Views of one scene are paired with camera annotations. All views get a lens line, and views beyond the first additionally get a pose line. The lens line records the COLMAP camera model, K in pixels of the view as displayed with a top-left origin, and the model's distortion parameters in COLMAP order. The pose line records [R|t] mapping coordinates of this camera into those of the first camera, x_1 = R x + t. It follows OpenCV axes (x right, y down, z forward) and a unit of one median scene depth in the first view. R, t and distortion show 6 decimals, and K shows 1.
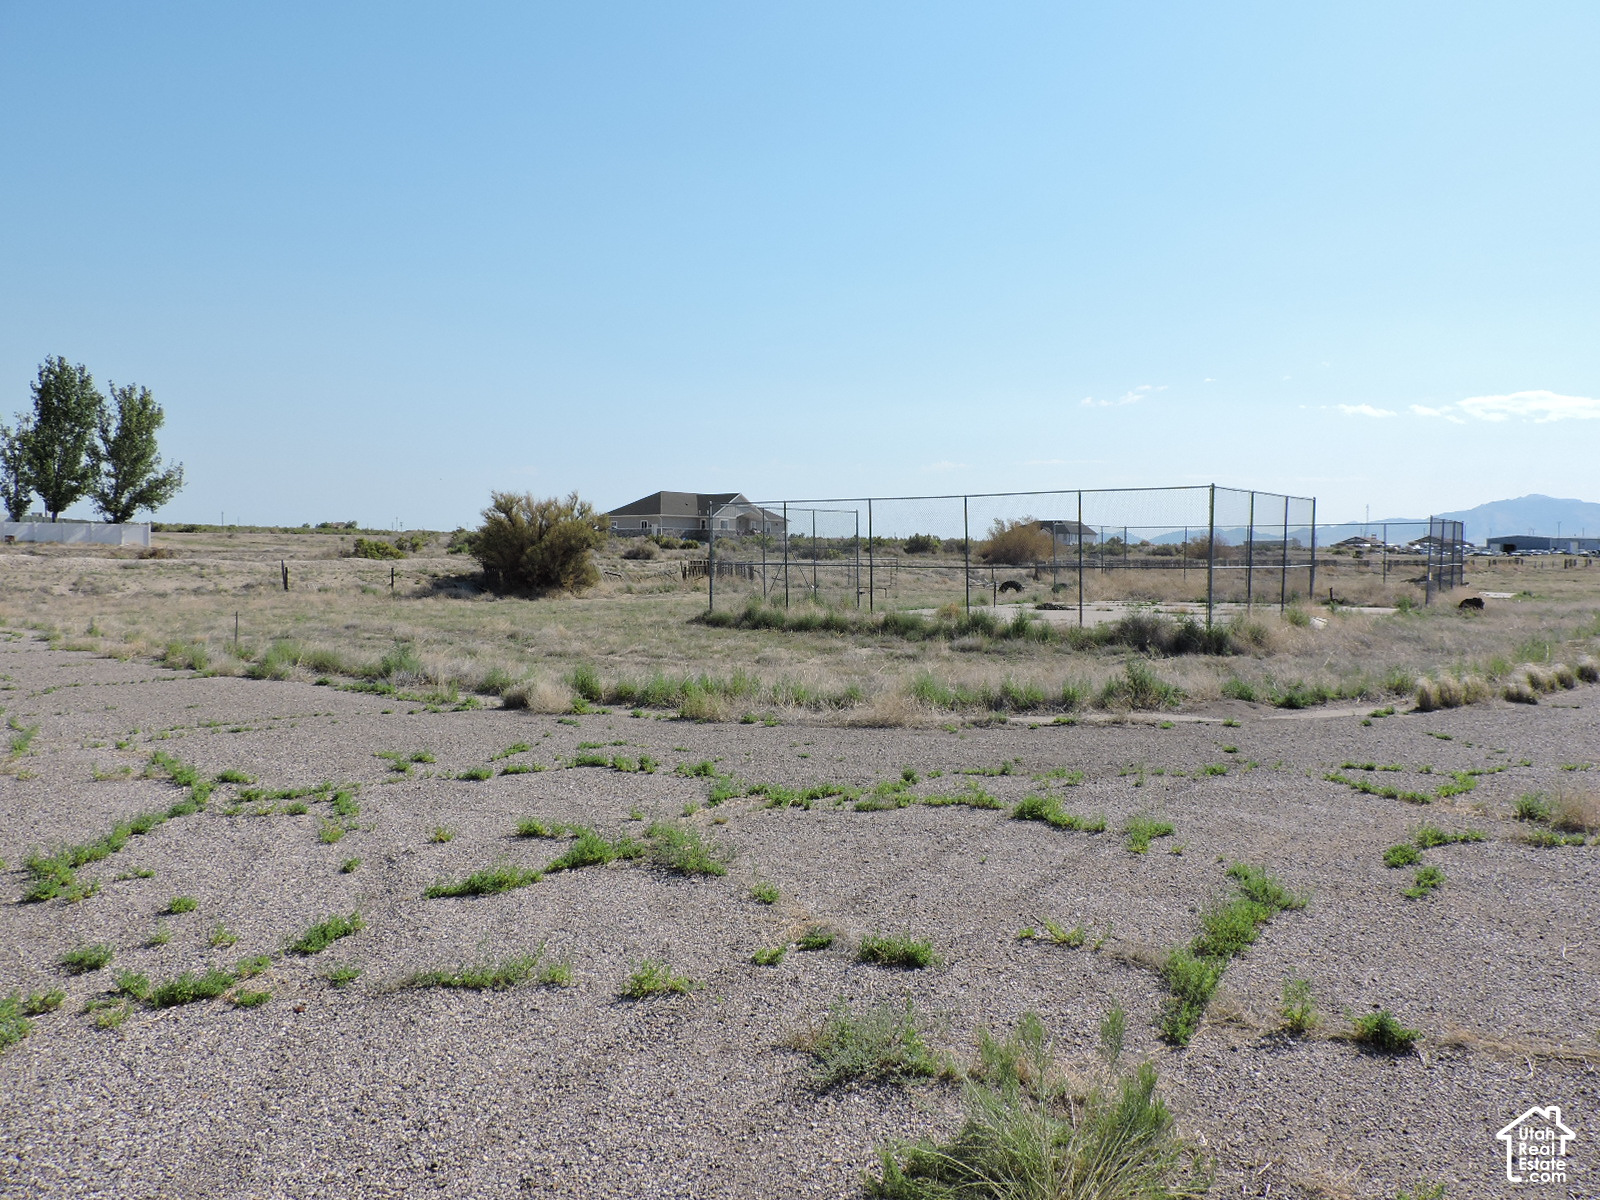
lens RADIAL K [[1143.4, 0, 801.7], [0, 1143.4, 563.6], [0, 0, 1]] dist [-0.024671, 0.016513]
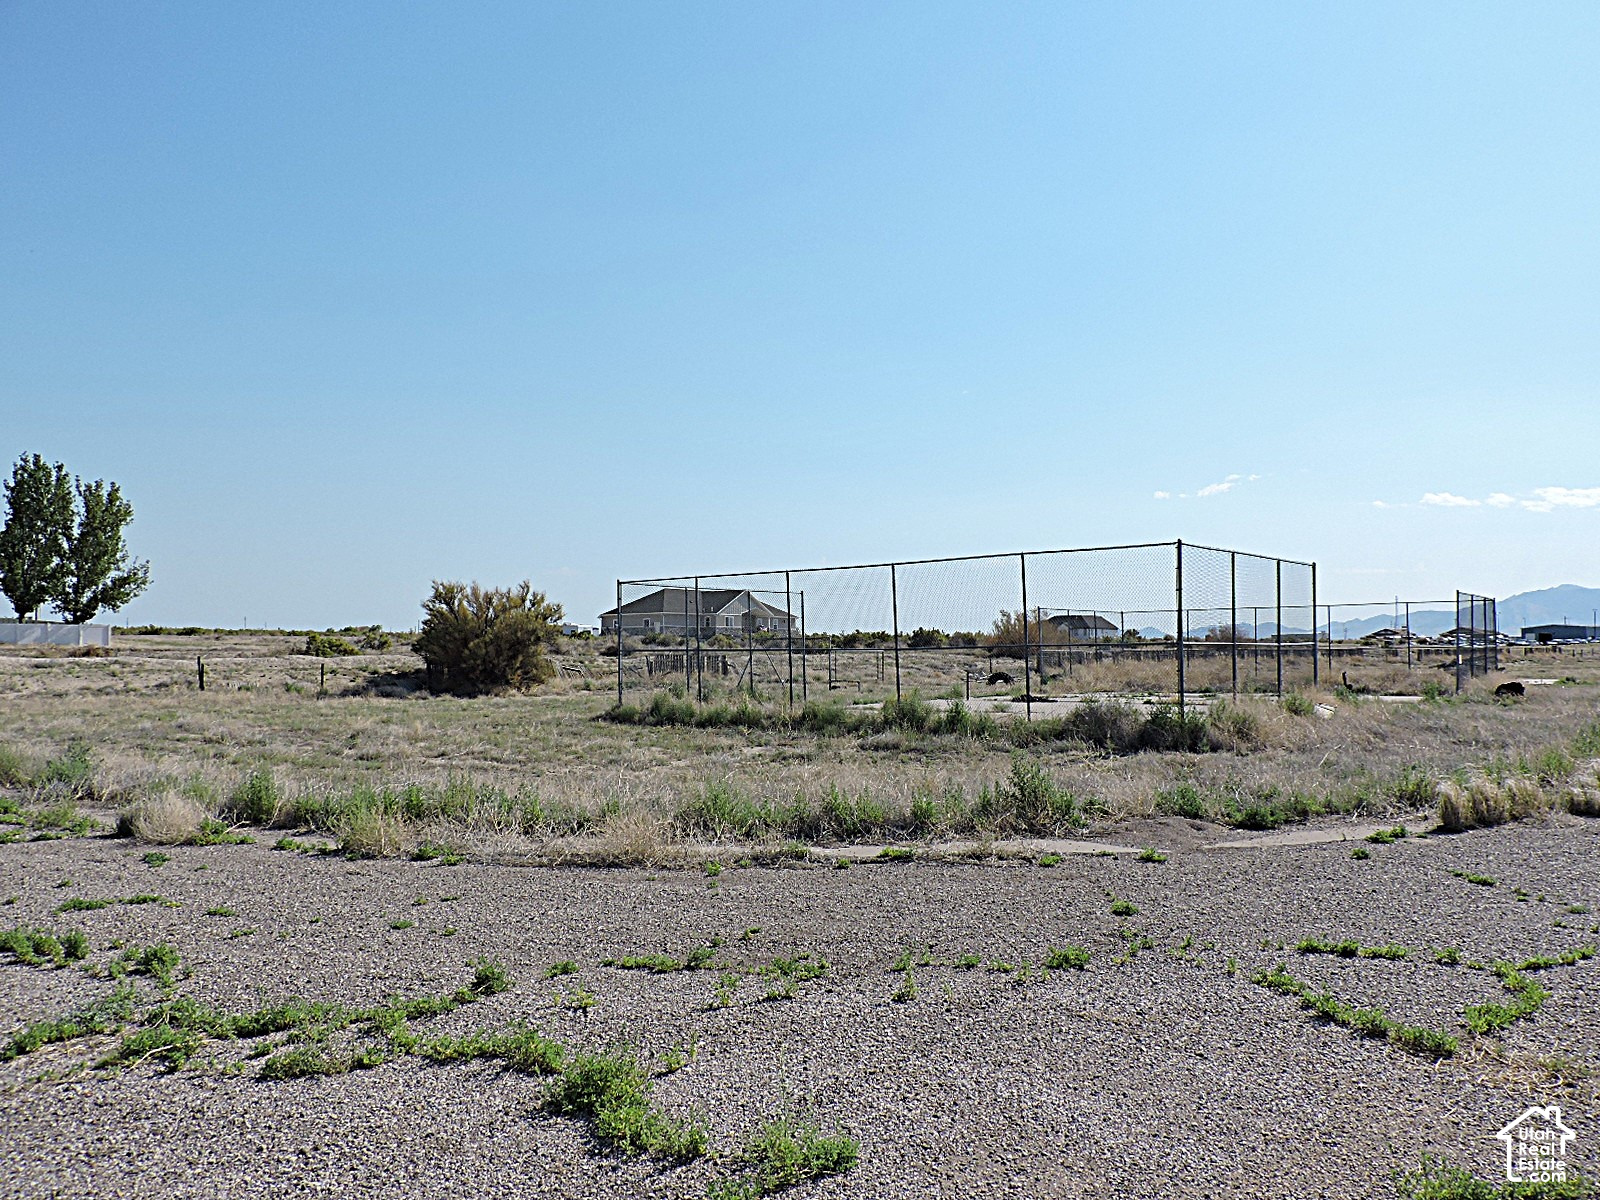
lens RADIAL K [[1143.4, 0, 797.2], [0, 1143.4, 598.9], [0, 0, 1]] dist [-0.024671, 0.016513]
pose [[0.999635, -0.011903, -0.024258, 0.189284], [0.010523, 0.998362, -0.056228, 0.026623], [0.024888, 0.055952, 0.998123, 0.328572]]
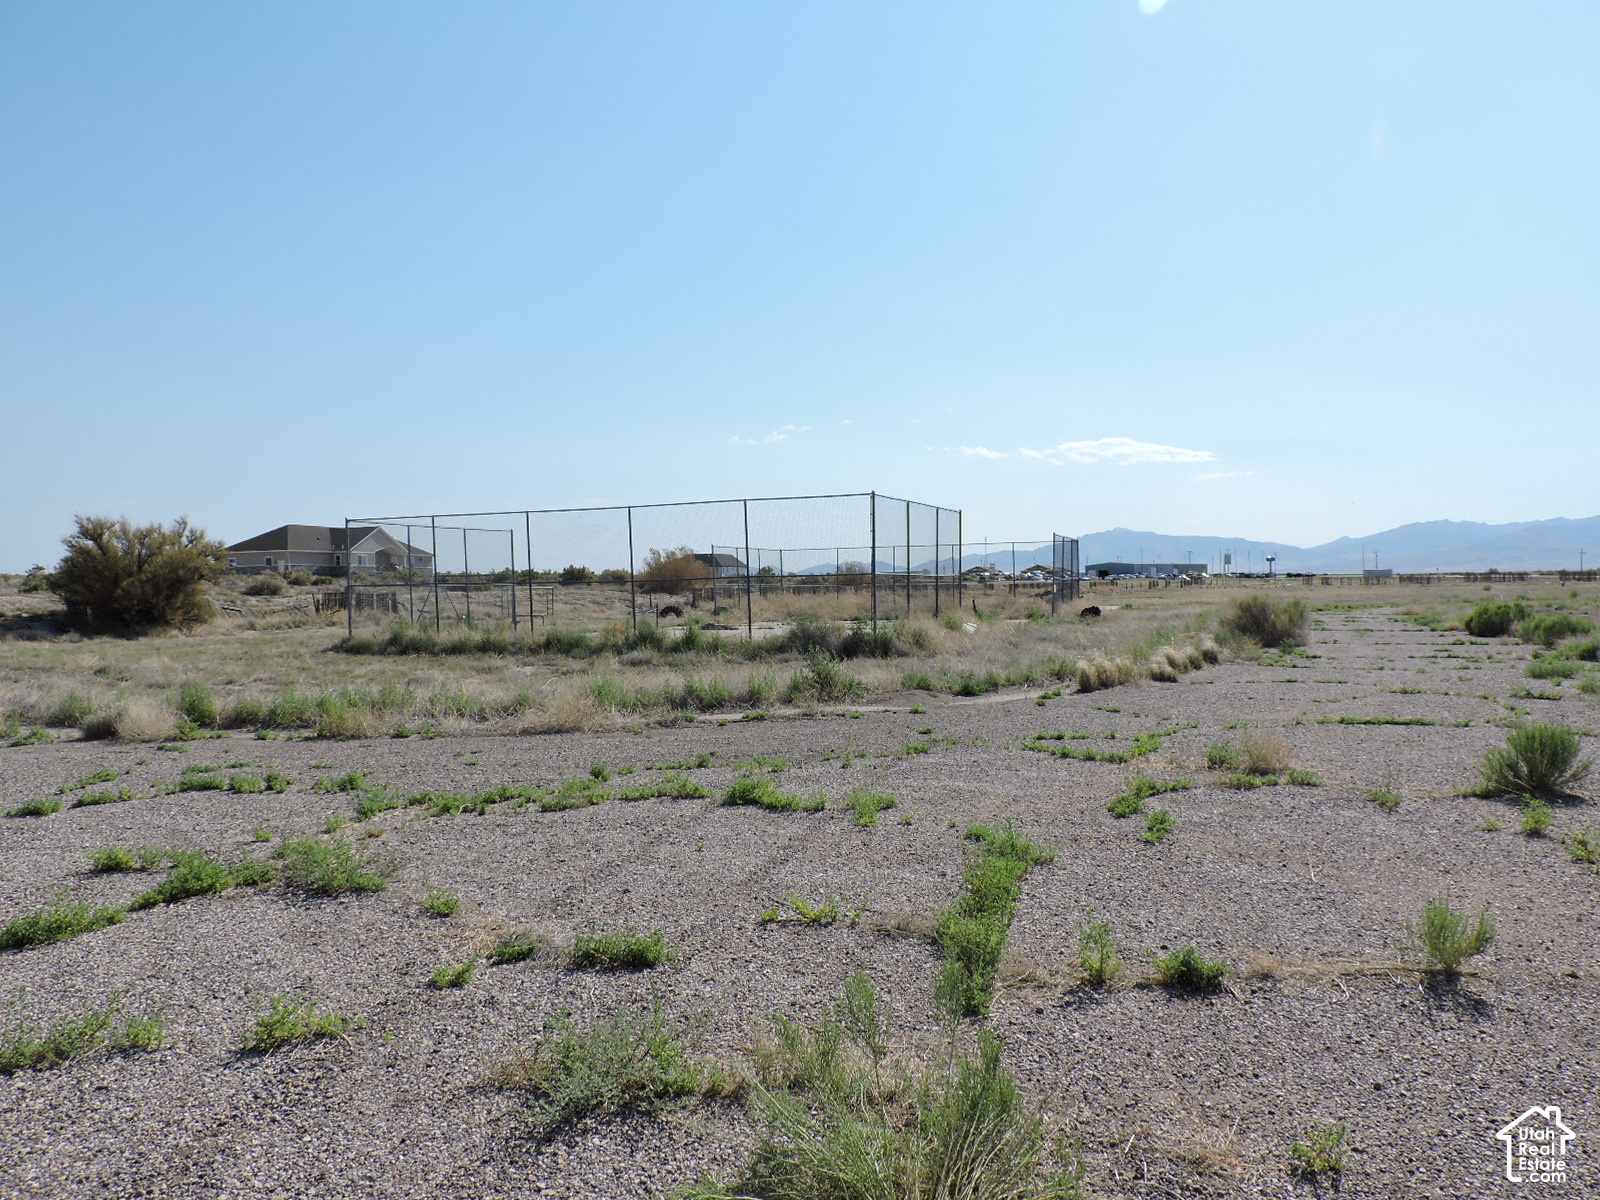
lens RADIAL K [[1143.4, 0, 800.6], [0, 1143.4, 587.1], [0, 0, 1]] dist [-0.024671, 0.016513]
pose [[0.955191, -0.019032, 0.295378, -0.010515], [0.022260, 0.999724, -0.007571, 0.038417], [-0.295152, 0.013807, 0.955351, 0.080461]]
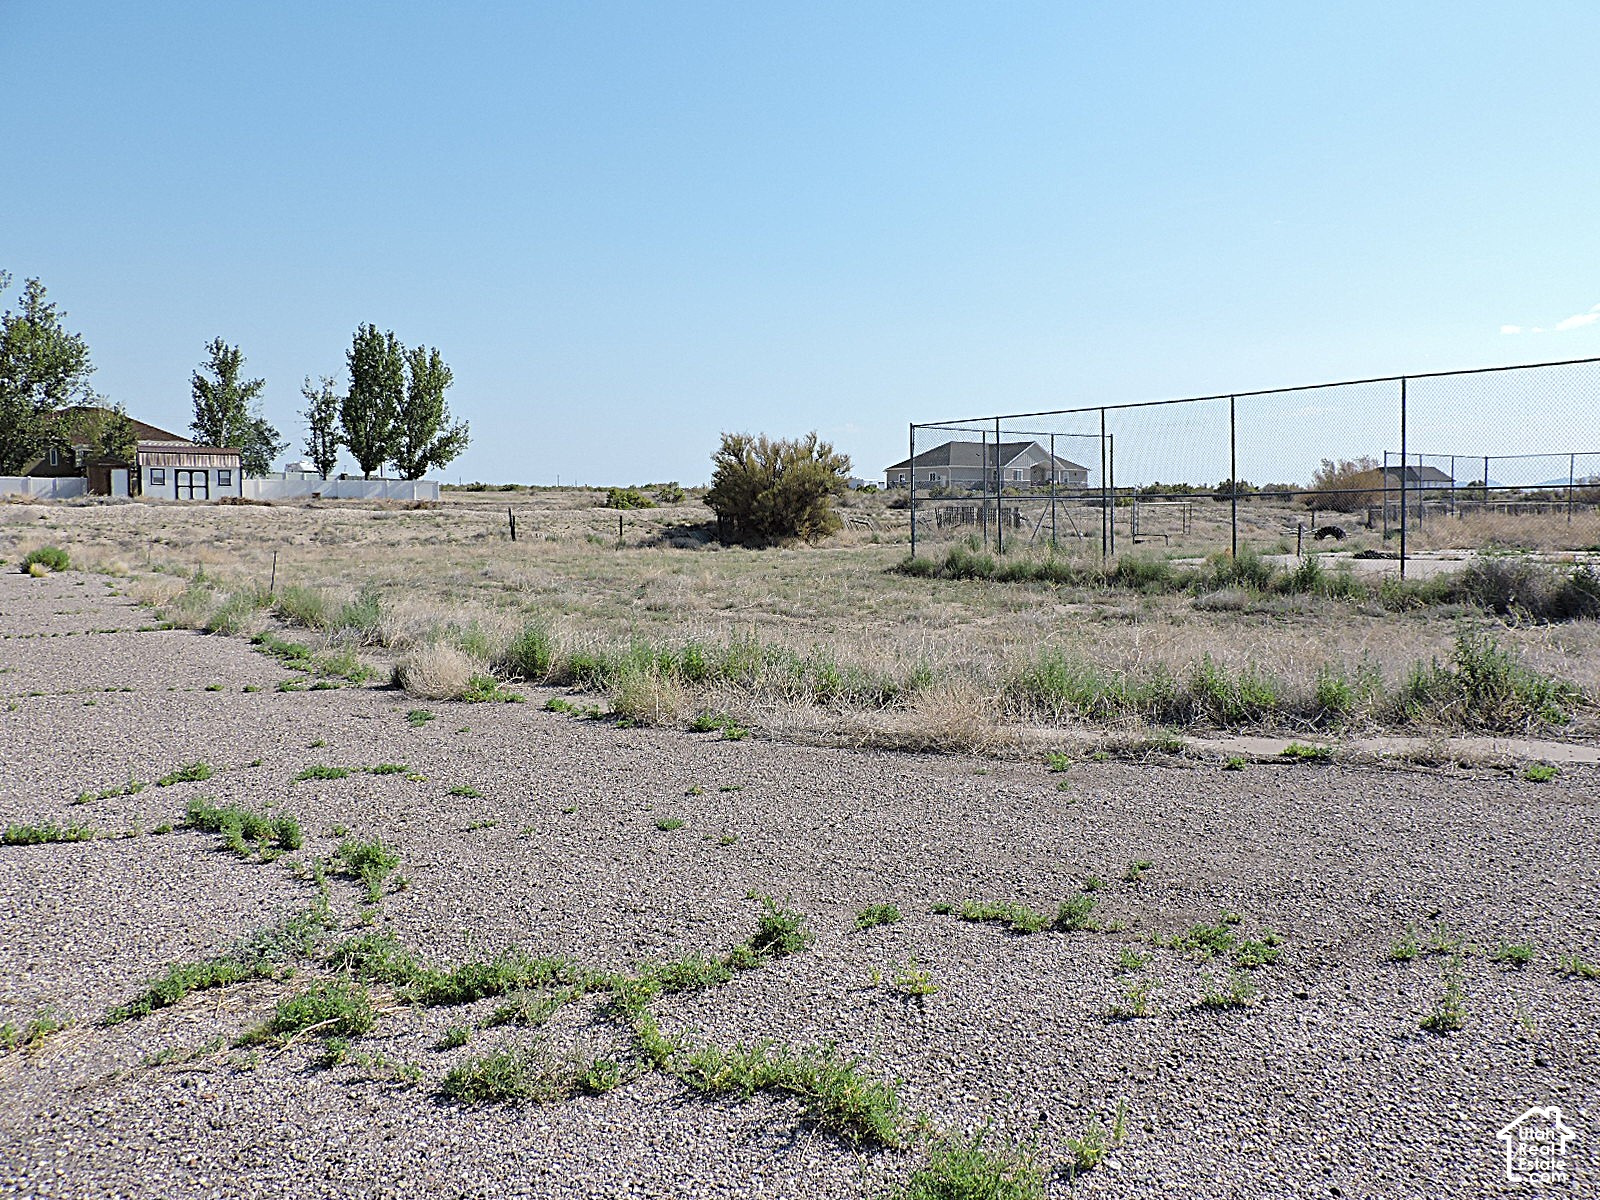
lens RADIAL K [[1143.4, 0, 799.0], [0, 1143.4, 597.3], [0, 0, 1]] dist [-0.024671, 0.016513]
pose [[0.963767, 0.009532, -0.266576, 0.148238], [0.008500, 0.997756, 0.066407, 0.036236], [0.266611, -0.066267, 0.961523, 0.471187]]
